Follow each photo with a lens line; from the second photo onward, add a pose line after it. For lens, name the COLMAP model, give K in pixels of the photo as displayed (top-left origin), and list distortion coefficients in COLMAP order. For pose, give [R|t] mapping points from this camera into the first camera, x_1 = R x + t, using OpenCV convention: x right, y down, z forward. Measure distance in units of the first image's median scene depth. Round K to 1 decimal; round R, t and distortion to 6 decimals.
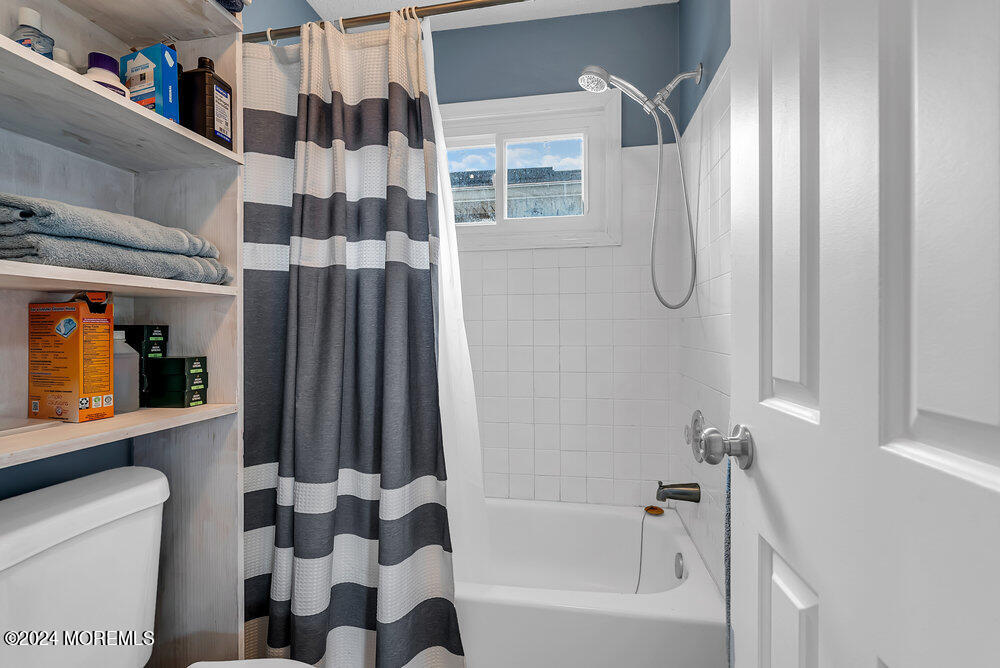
lens RADIAL K [[450.2, 0, 500.0], [0, 450.2, 334.0], [0, 0, 1]] dist [-0.005664, 0.000128]
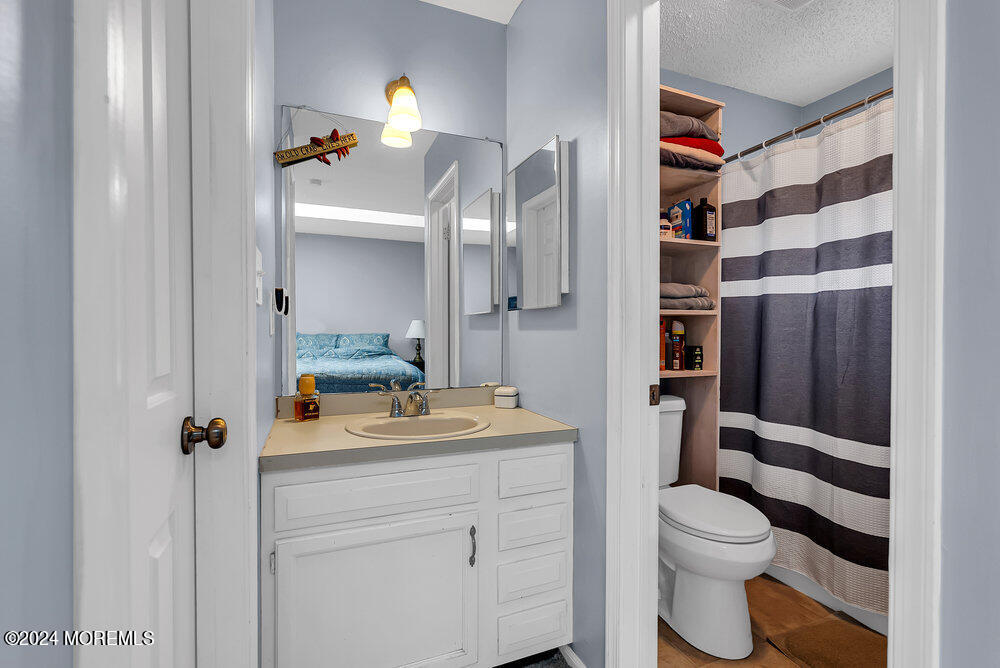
lens RADIAL K [[450.2, 0, 500.0], [0, 450.2, 334.0], [0, 0, 1]] dist [-0.005664, 0.000128]
pose [[0.533915, 0.012302, -0.845449, 0.575385], [-0.007057, 0.999924, 0.010093, -0.016418], [0.845509, 0.000578, 0.533961, -0.859213]]
